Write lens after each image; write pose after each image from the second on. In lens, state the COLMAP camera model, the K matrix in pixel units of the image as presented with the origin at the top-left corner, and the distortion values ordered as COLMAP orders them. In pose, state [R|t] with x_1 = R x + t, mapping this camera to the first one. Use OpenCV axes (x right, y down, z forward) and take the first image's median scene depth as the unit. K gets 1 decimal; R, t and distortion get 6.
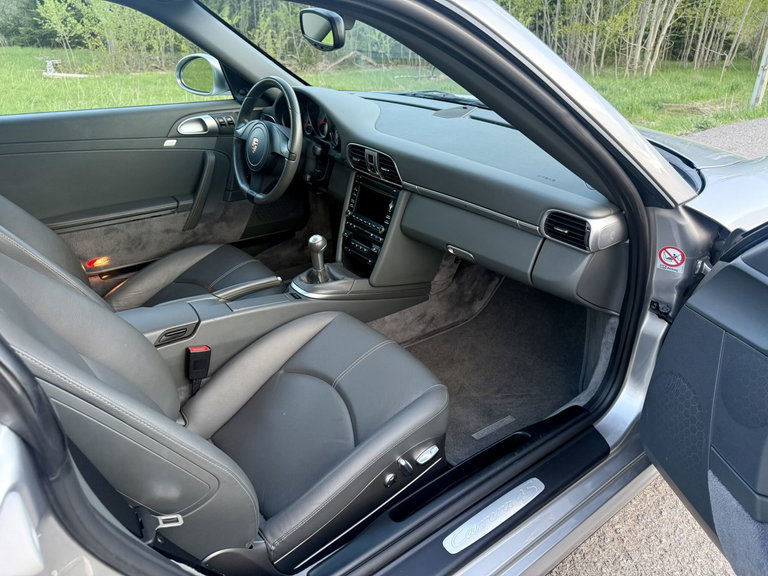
lens RADIAL K [[540.1, 0, 384.8], [0, 540.1, 296.5], [0, 0, 1]] dist [0.008858, -0.031337]
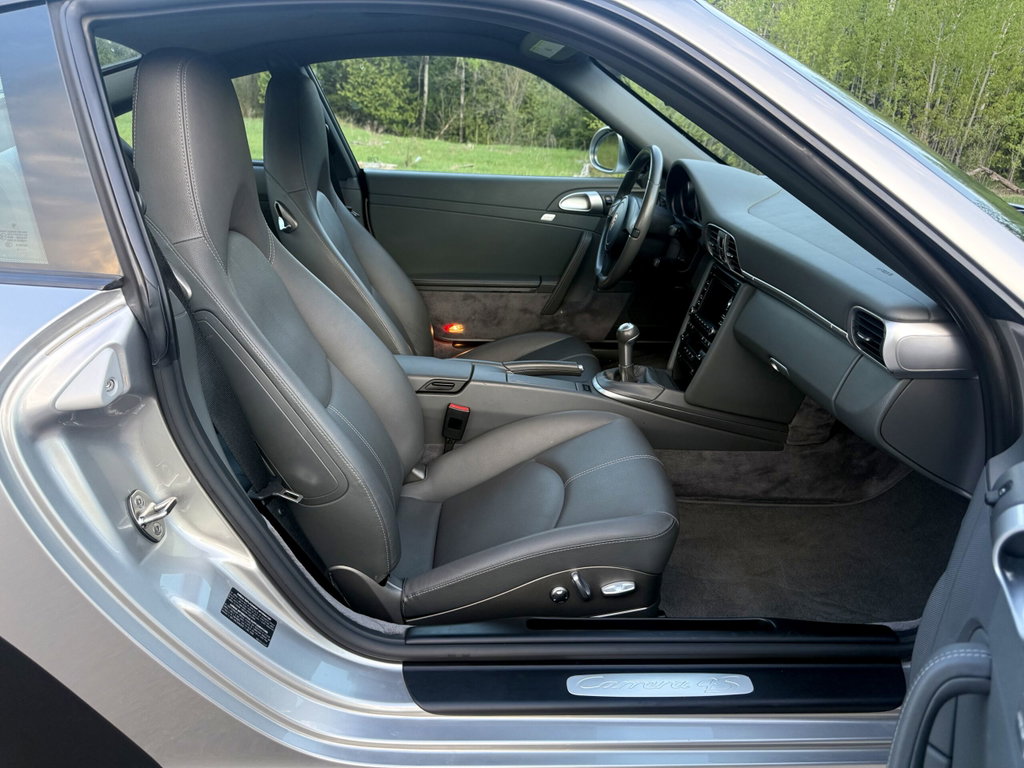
lens RADIAL K [[720.1, 0, 506.7], [0, 720.1, 393.1], [0, 0, 1]] dist [0.008858, -0.031337]
pose [[0.801979, 0.212610, -0.558236, 0.346175], [-0.276951, 0.960347, -0.032119, 0.073742], [0.529271, 0.180363, 0.829060, 0.000529]]
